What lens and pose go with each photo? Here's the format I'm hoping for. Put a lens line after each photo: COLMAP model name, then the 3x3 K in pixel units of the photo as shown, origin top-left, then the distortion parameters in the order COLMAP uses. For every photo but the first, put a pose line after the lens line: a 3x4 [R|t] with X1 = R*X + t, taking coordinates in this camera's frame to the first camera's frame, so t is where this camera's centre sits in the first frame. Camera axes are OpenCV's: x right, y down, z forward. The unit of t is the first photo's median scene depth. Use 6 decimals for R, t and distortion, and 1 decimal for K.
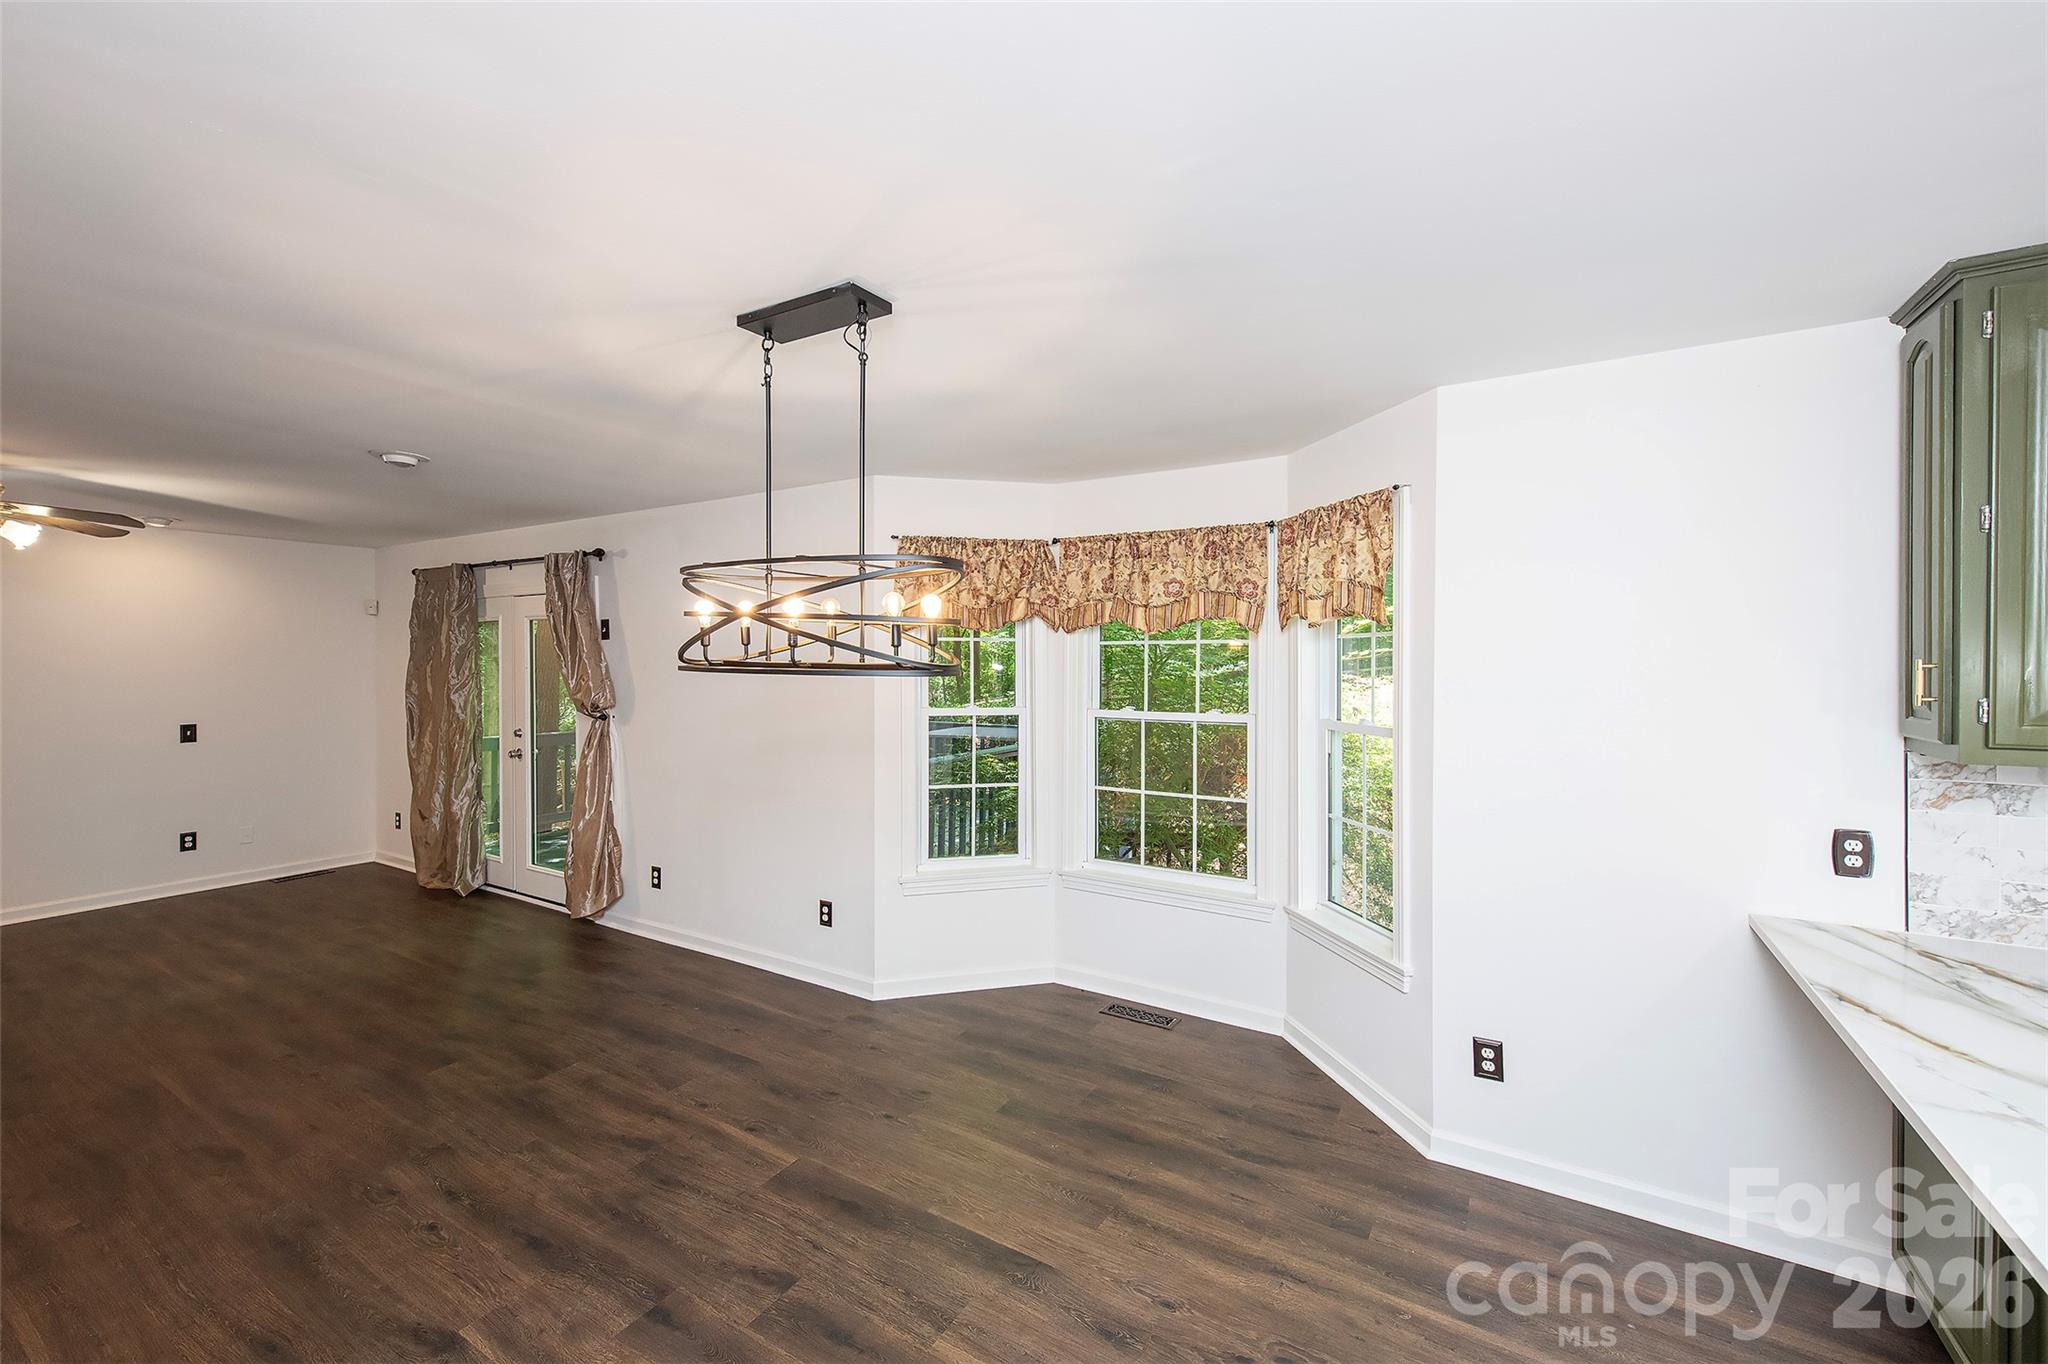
lens RADIAL K [[829.5, 0, 1046.4], [0, 829.5, 664.9], [0, 0, 1]] dist [0.012807, -0.002850]
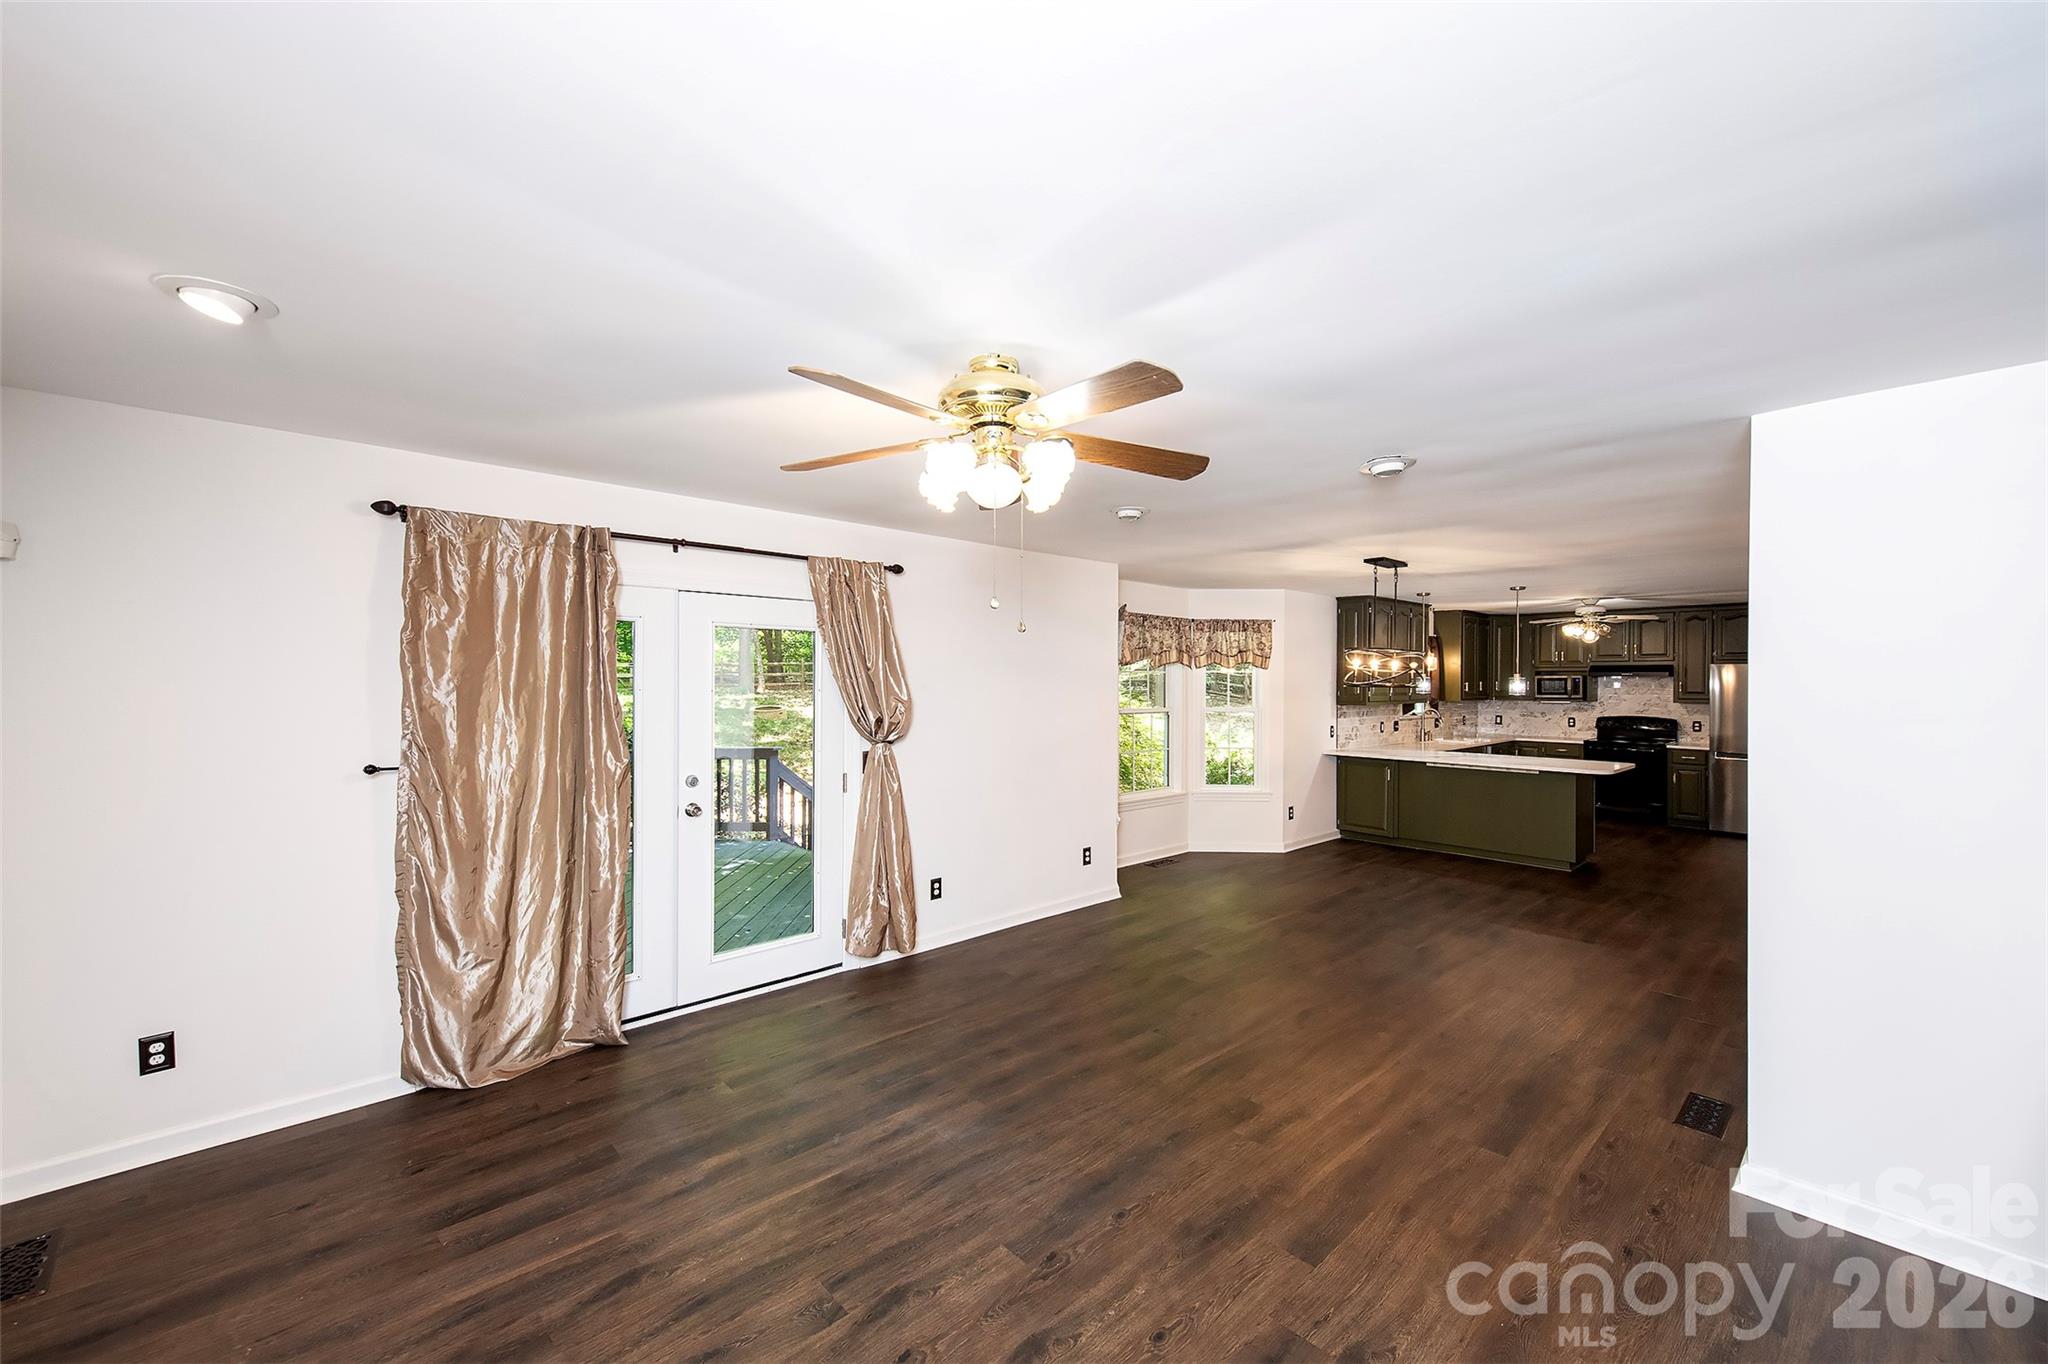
lens RADIAL K [[829.5, 0, 1012.3], [0, 829.5, 682.9], [0, 0, 1]] dist [0.012807, -0.002850]
pose [[0.277370, -0.008882, 0.960722, -1.717323], [-0.007694, 0.999905, 0.011466, -0.020081], [-0.960732, -0.010572, 0.277275, 0.733834]]
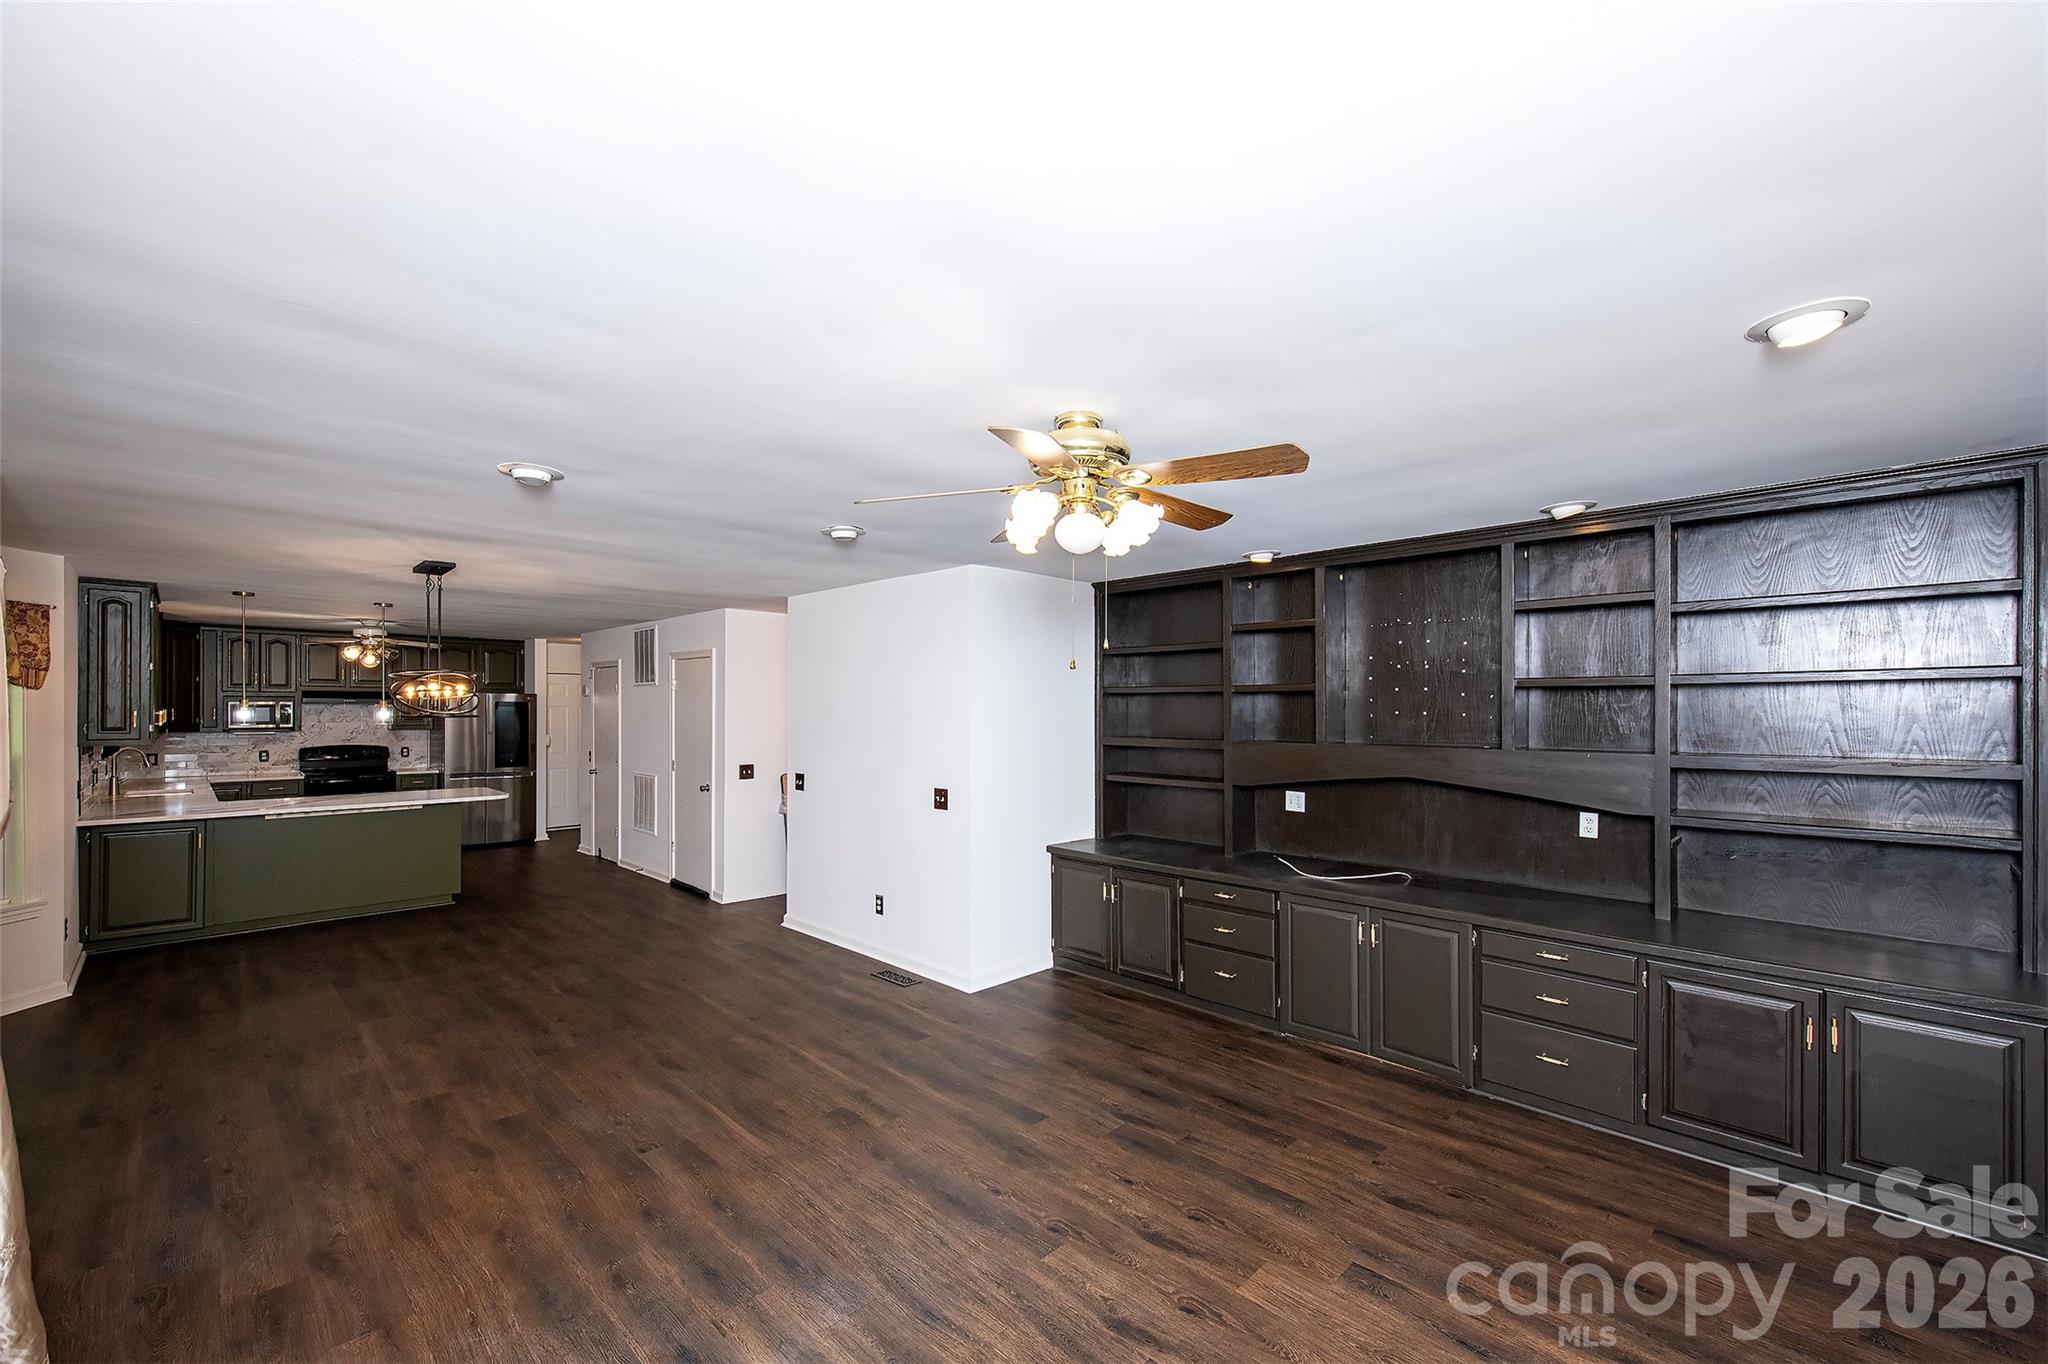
lens RADIAL K [[829.5, 0, 1056.3], [0, 829.5, 695.5], [0, 0, 1]] dist [0.012807, -0.002850]
pose [[-0.977469, -0.004651, 0.211027, -1.286896], [-0.009489, 0.999715, -0.021918, -0.014460], [-0.210864, -0.023427, -0.977235, 1.515637]]
